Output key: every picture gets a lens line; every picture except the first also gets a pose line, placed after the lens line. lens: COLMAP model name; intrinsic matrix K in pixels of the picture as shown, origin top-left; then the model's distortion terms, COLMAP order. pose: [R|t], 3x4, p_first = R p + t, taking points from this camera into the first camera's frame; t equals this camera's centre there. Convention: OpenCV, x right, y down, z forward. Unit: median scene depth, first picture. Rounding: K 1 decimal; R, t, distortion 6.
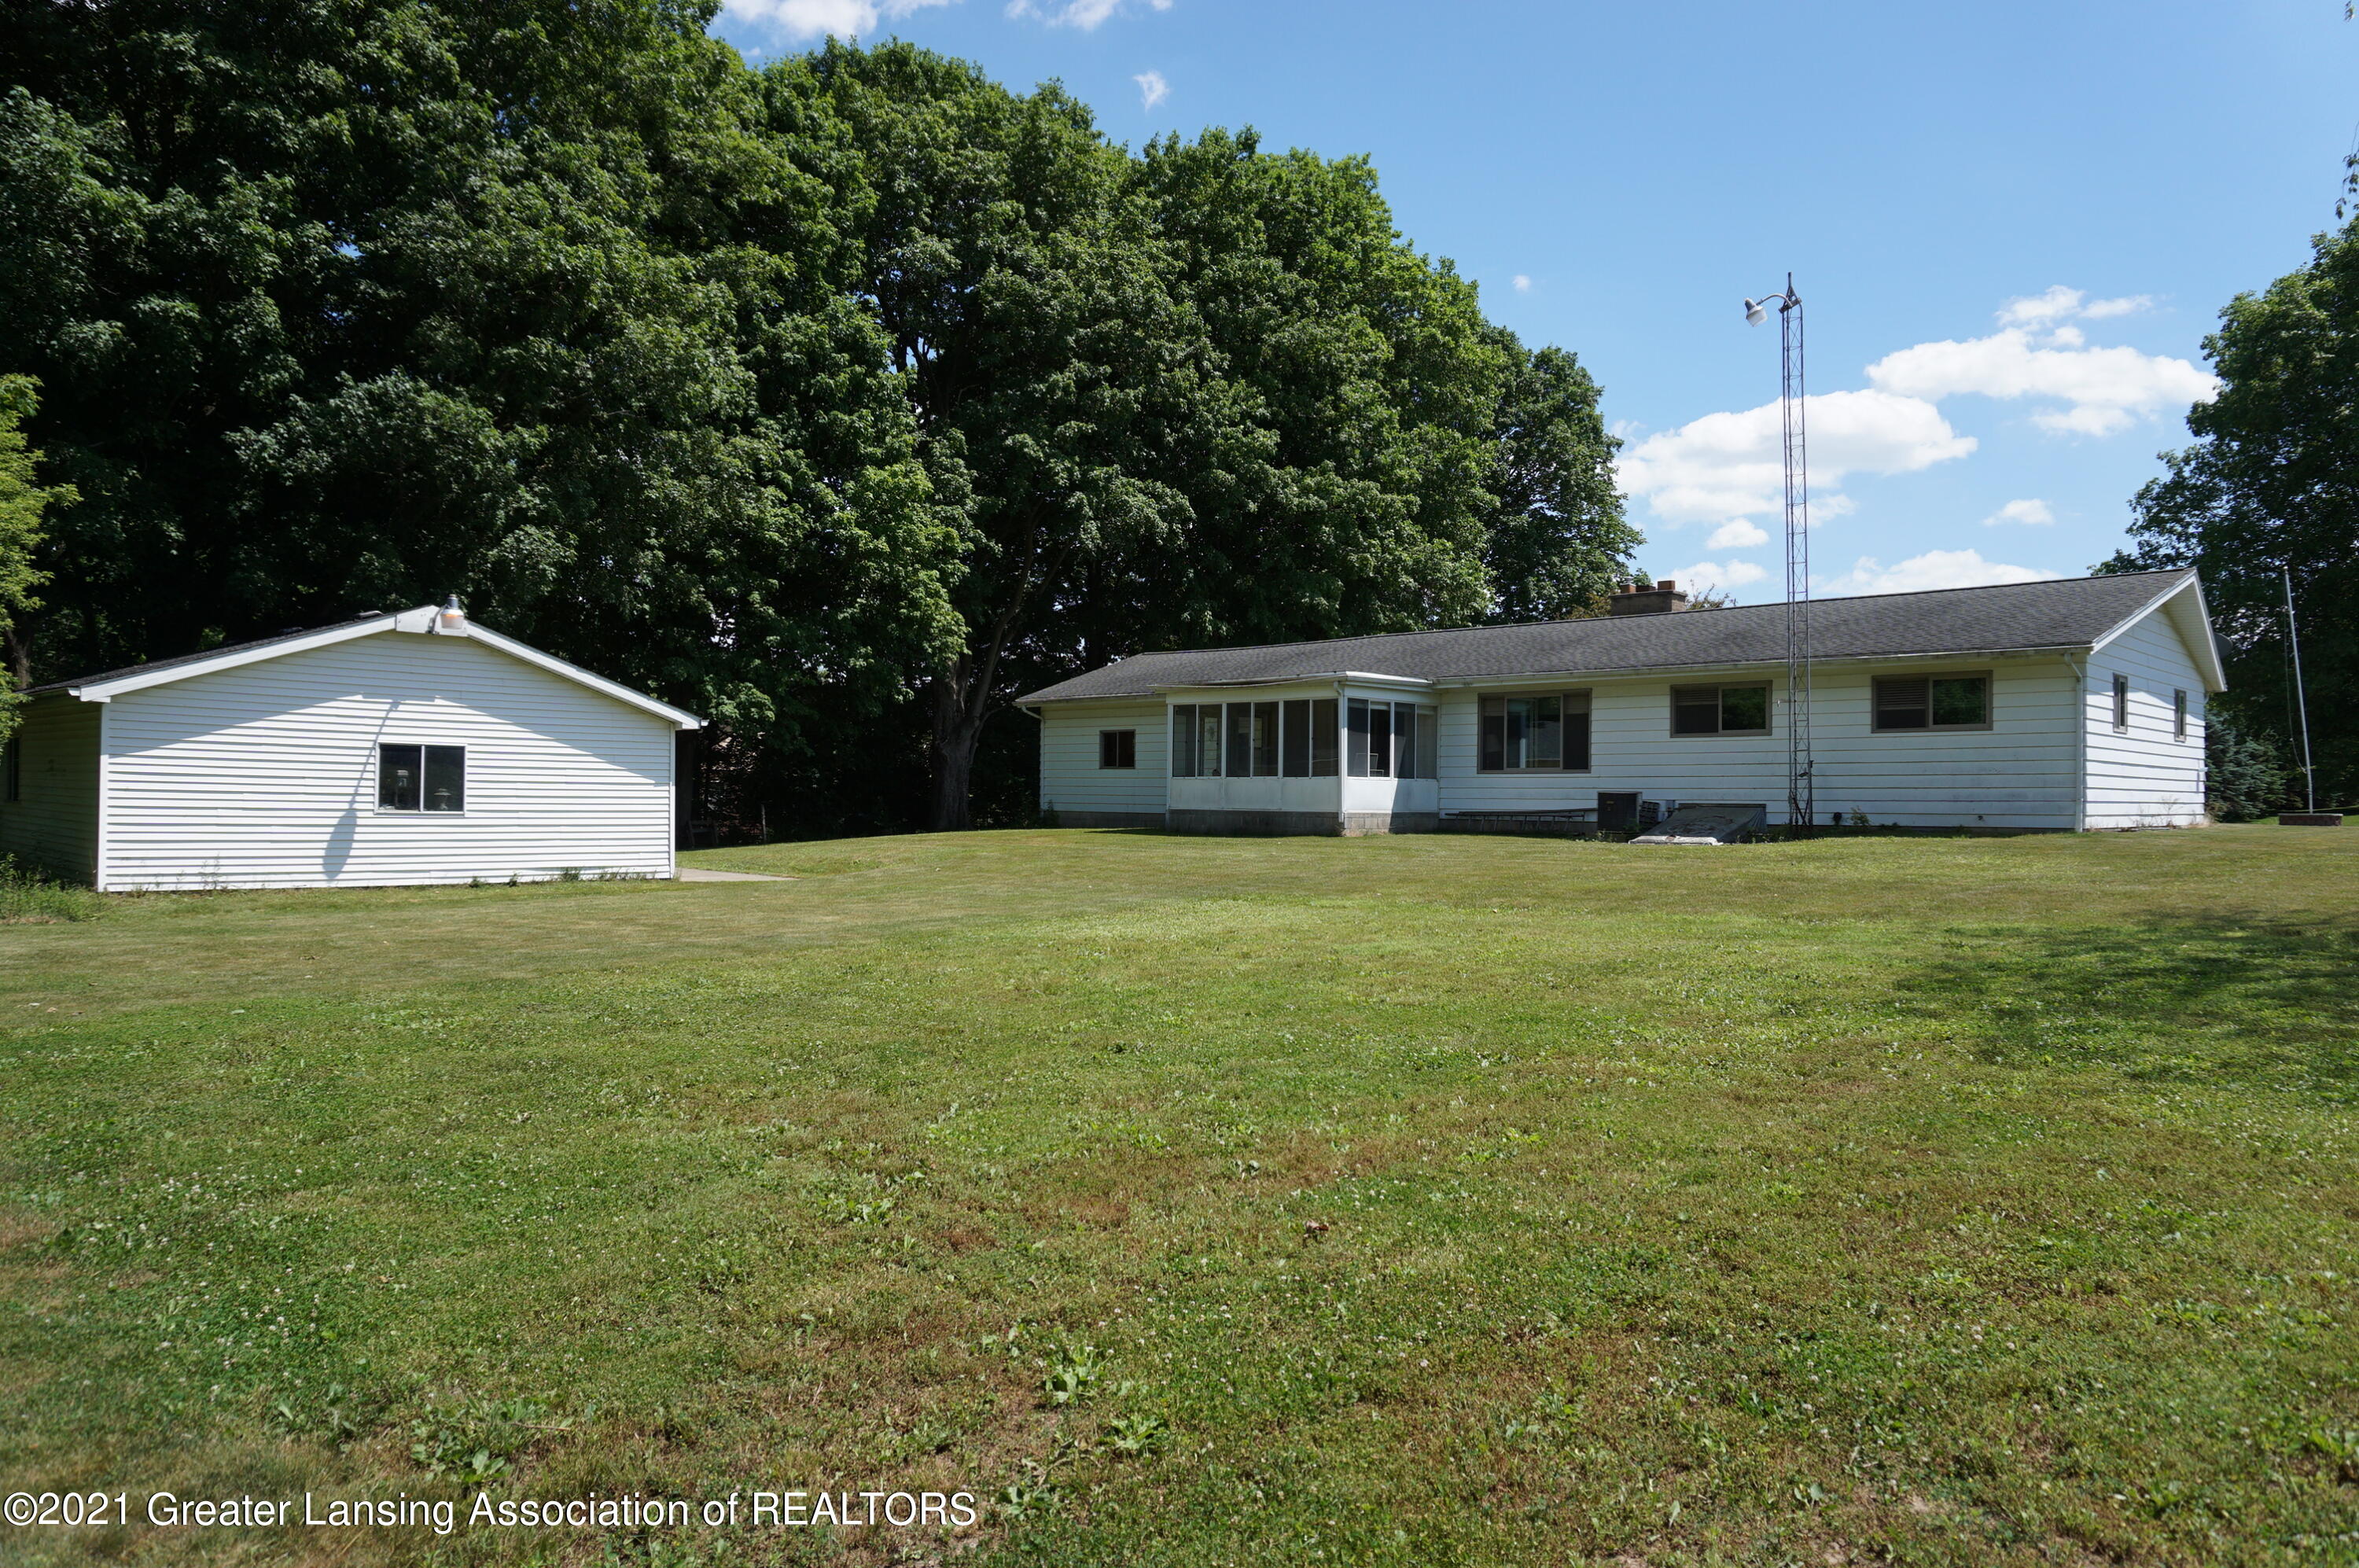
lens RADIAL K [[1570.8, 0, 1187.4], [0, 1570.8, 791.3], [0, 0, 1]] dist [-0.052576, 0.026724]
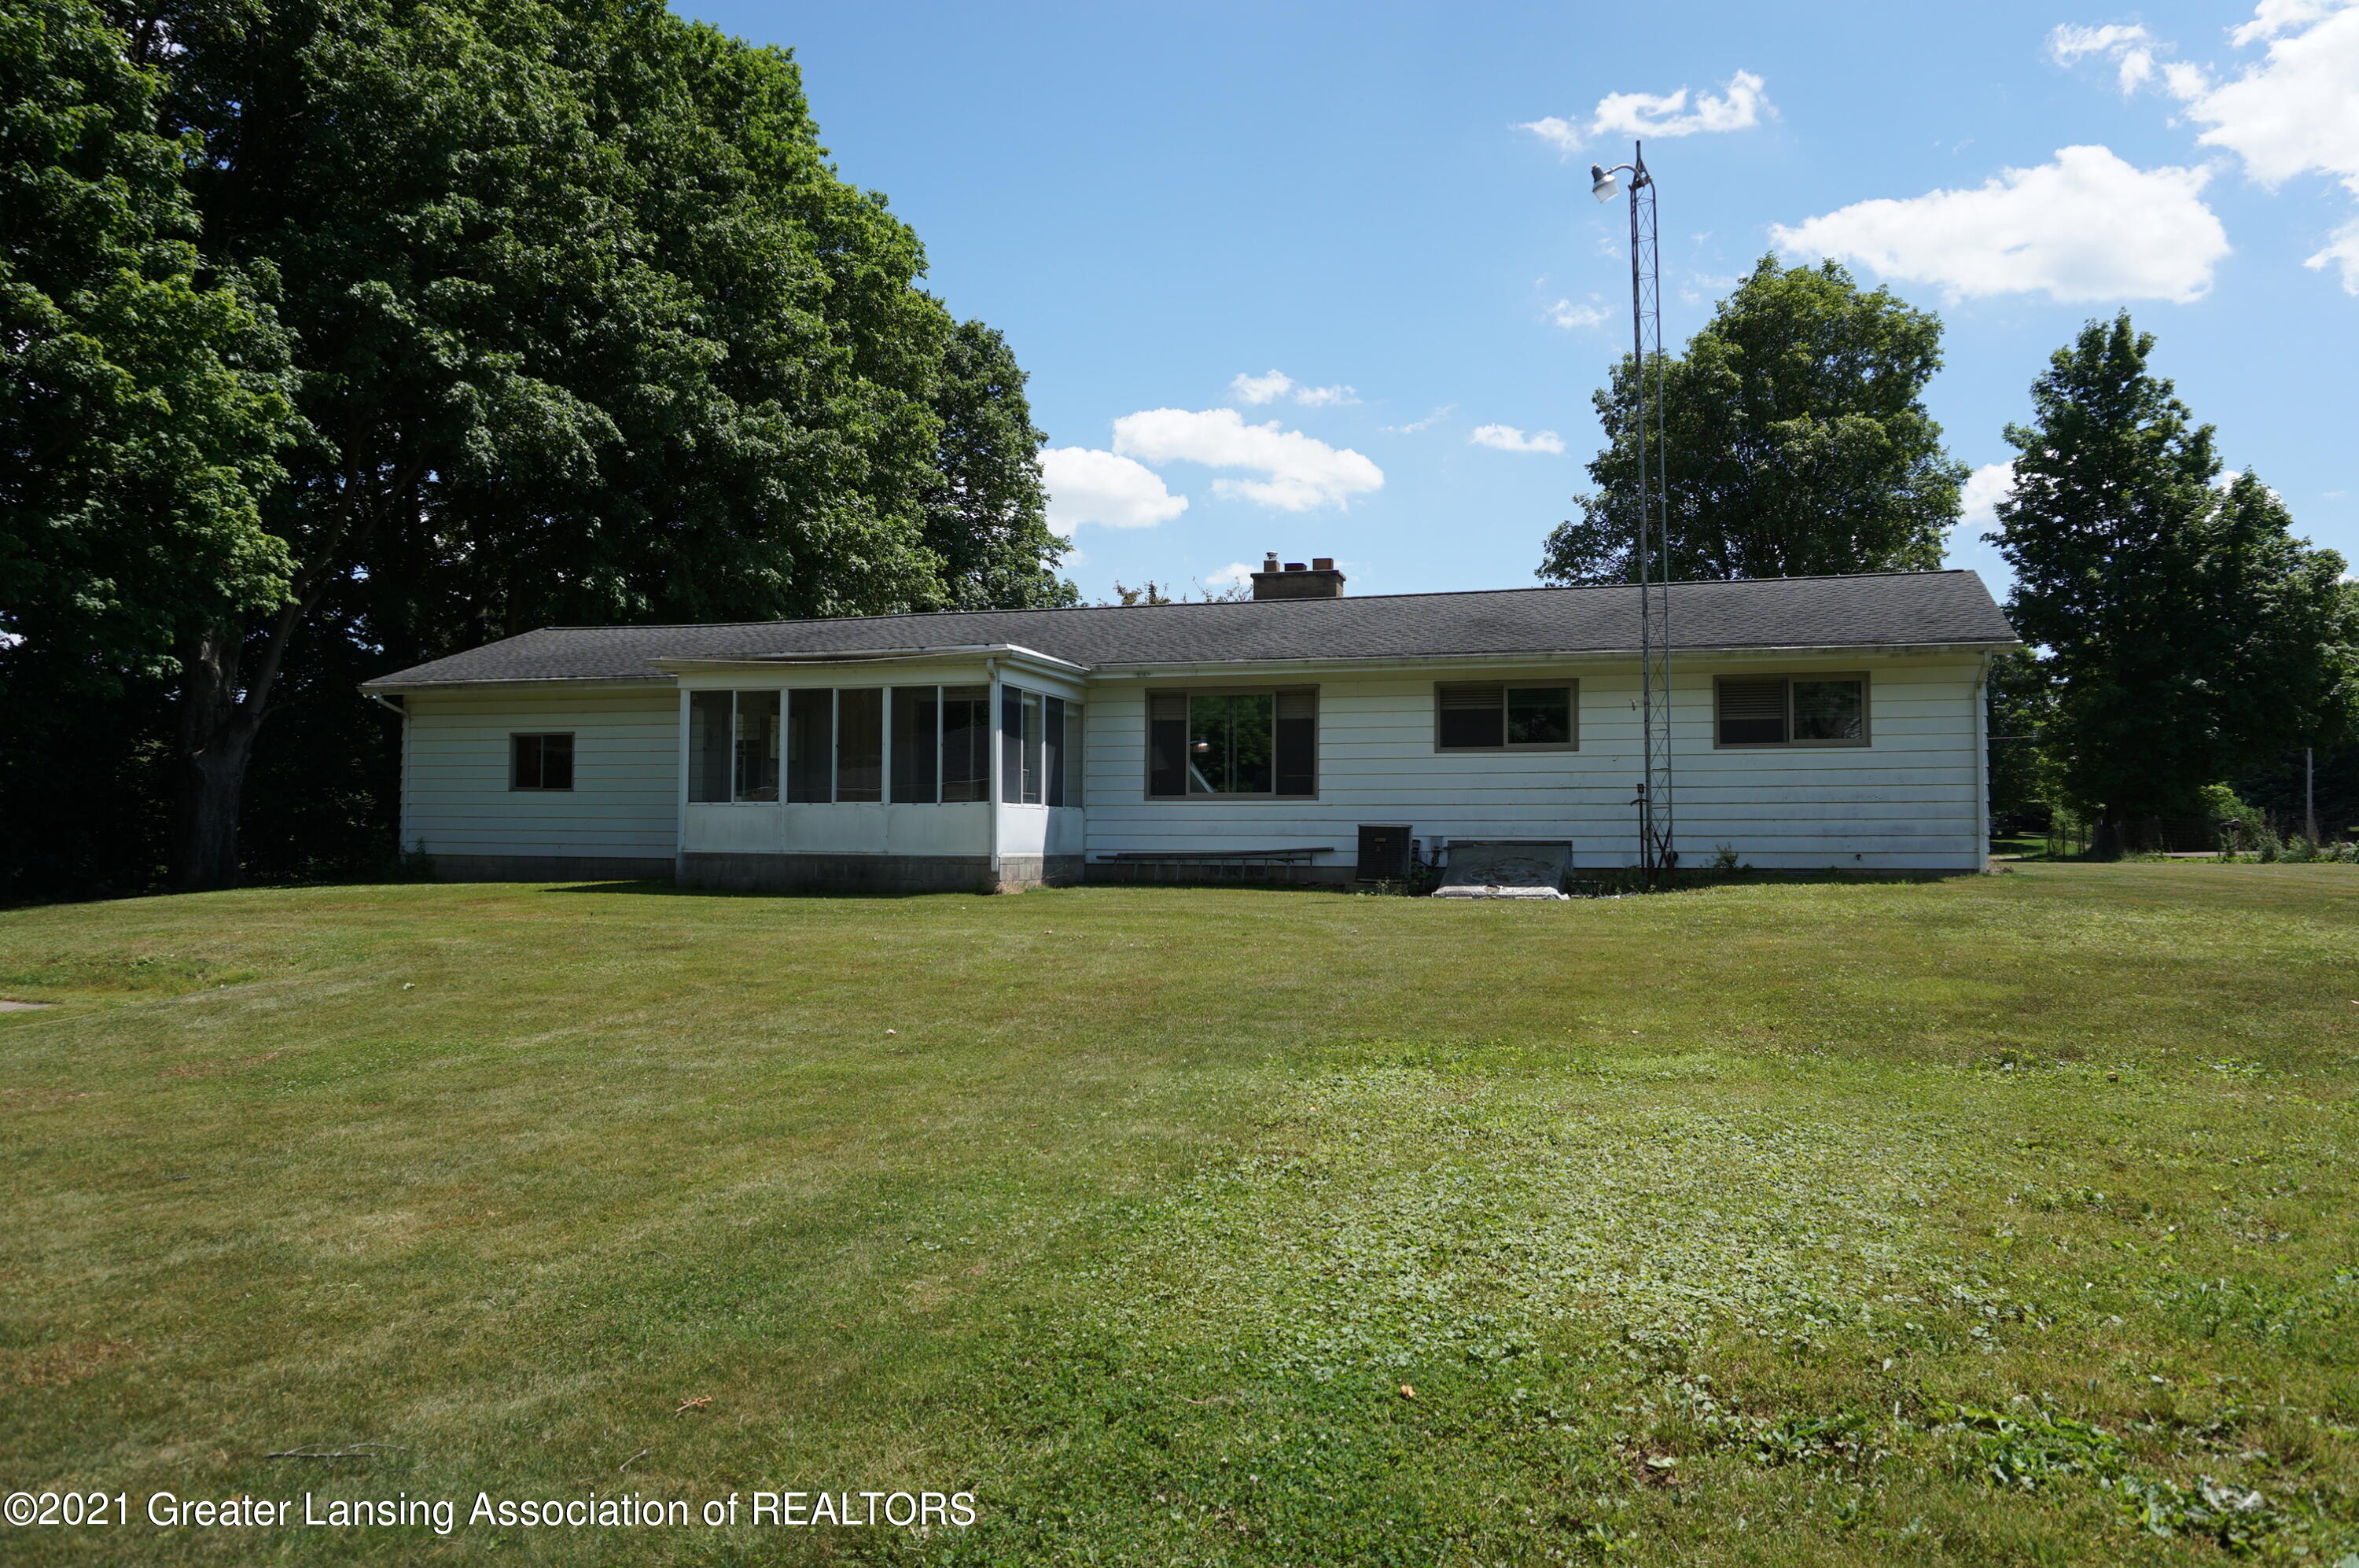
lens RADIAL K [[1570.8, 0, 1182.2], [0, 1570.8, 778.6], [0, 0, 1]] dist [-0.052576, 0.026724]
pose [[0.891402, 0.012337, 0.453045, -0.105921], [0.000636, 0.999594, -0.028472, -0.000489], [-0.453213, 0.025669, 0.891033, 0.302266]]
